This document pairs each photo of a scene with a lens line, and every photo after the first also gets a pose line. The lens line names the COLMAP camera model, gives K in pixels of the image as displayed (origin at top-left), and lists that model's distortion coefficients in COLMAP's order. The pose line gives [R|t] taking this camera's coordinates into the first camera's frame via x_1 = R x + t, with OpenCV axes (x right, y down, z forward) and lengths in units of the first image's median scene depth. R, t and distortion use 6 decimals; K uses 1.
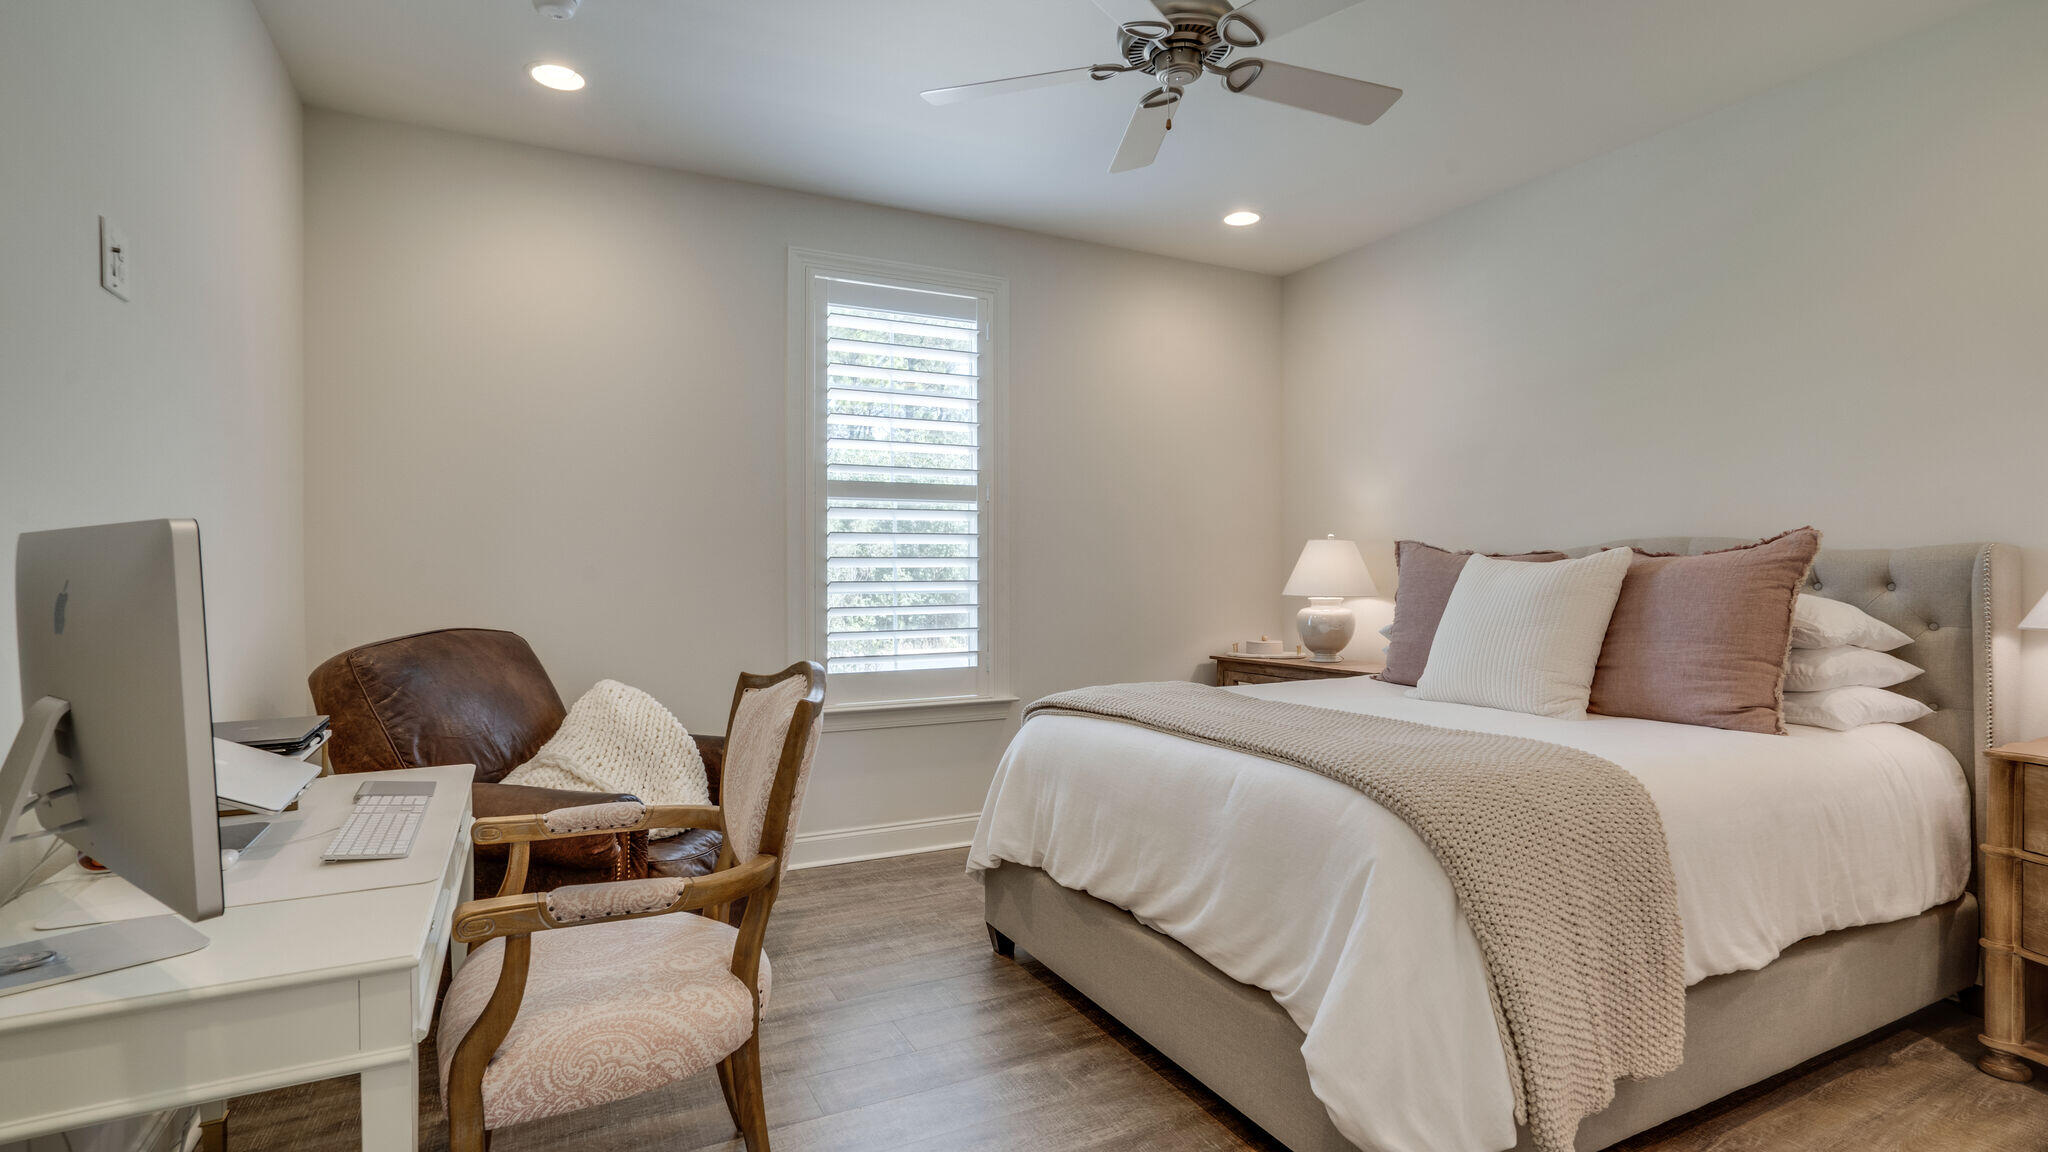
lens RADIAL K [[960.8, 0, 1014.6], [0, 960.8, 574.8], [0, 0, 1]] dist [-0.019802, 0.011374]
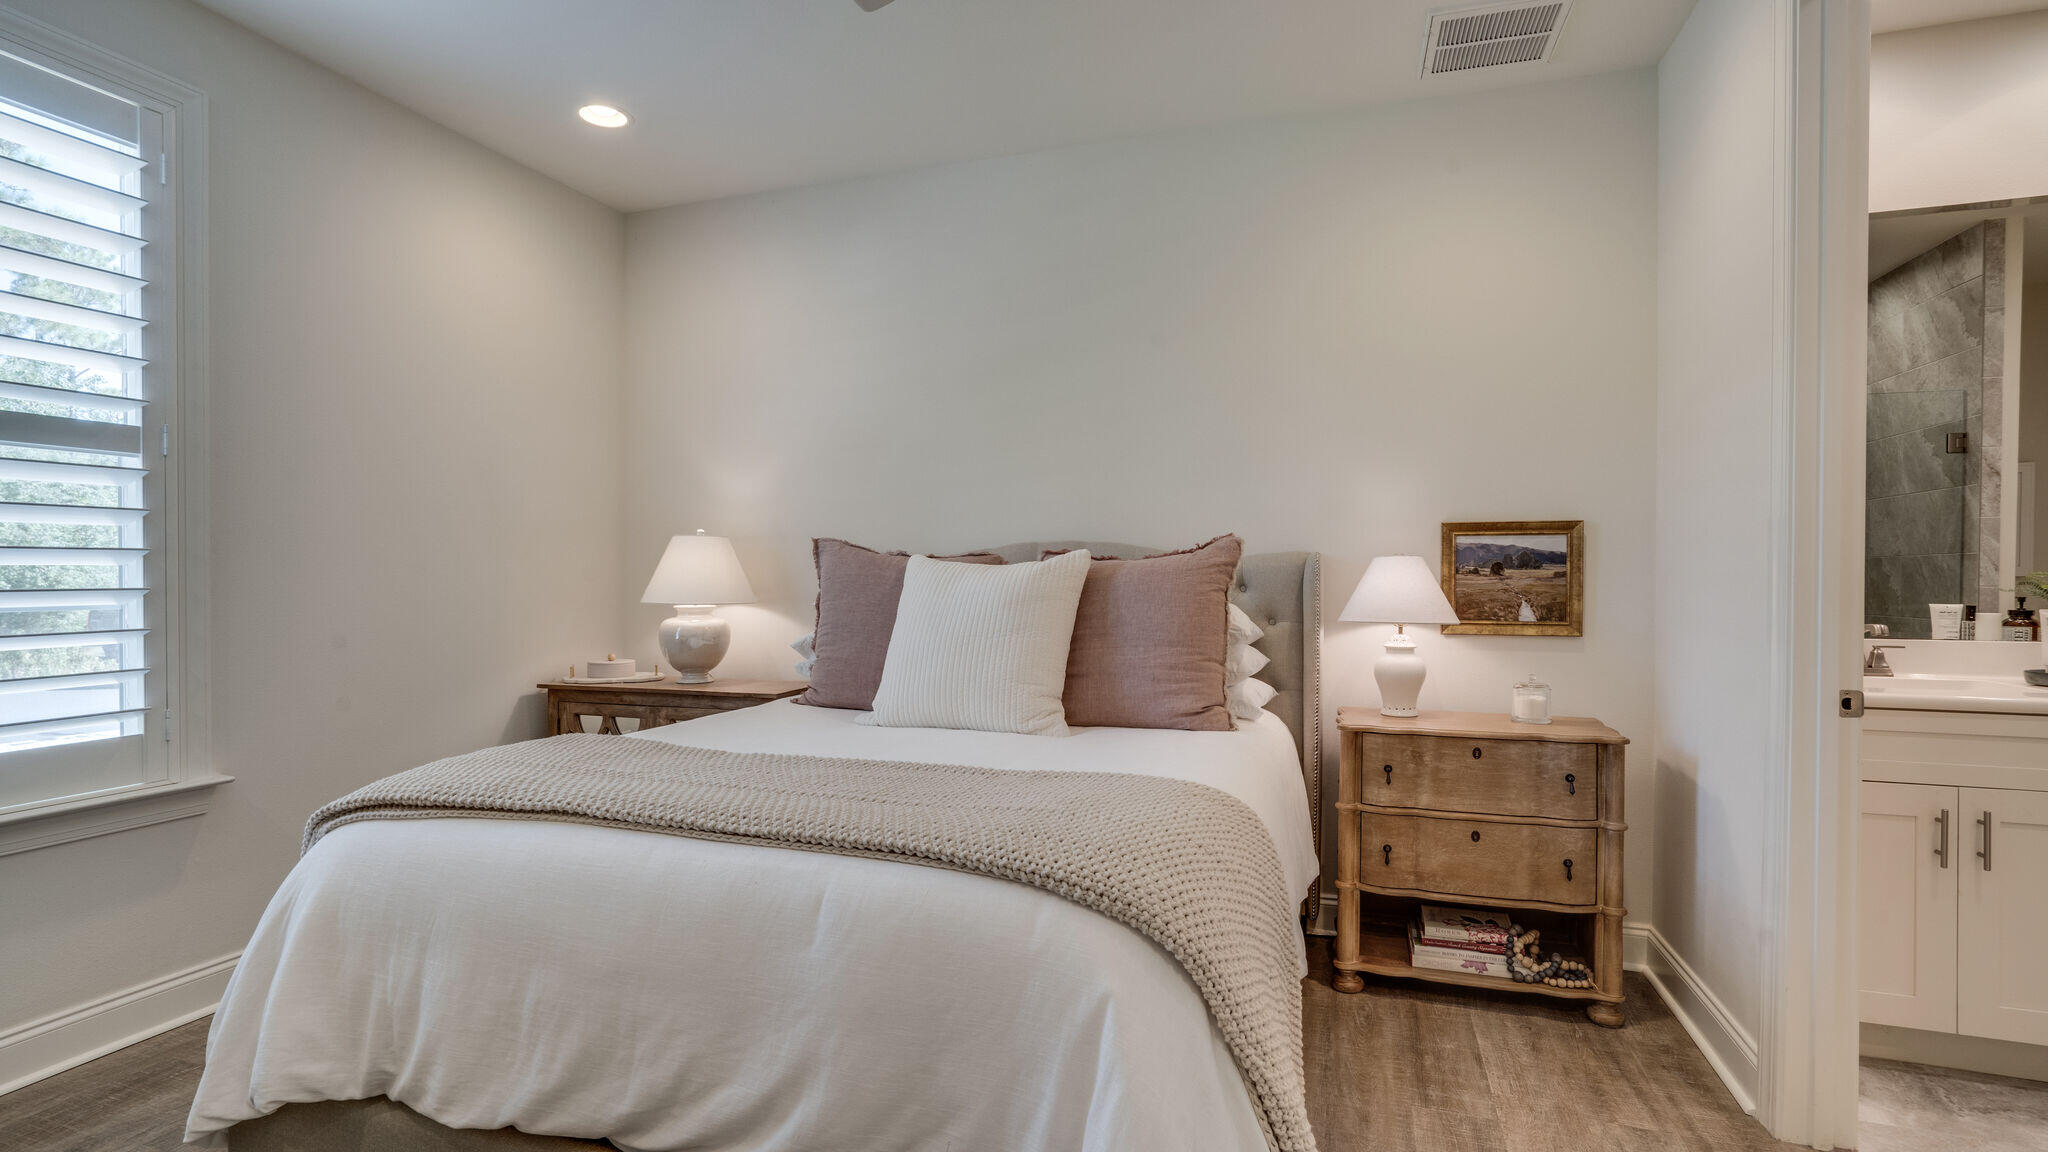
lens RADIAL K [[960.8, 0, 1005.9], [0, 960.8, 584.8], [0, 0, 1]] dist [-0.019802, 0.011374]
pose [[0.722782, -0.007359, 0.691037, -0.096150], [0.000867, 0.999952, 0.009742, -0.003477], [-0.691075, -0.006443, 0.722754, 0.344077]]
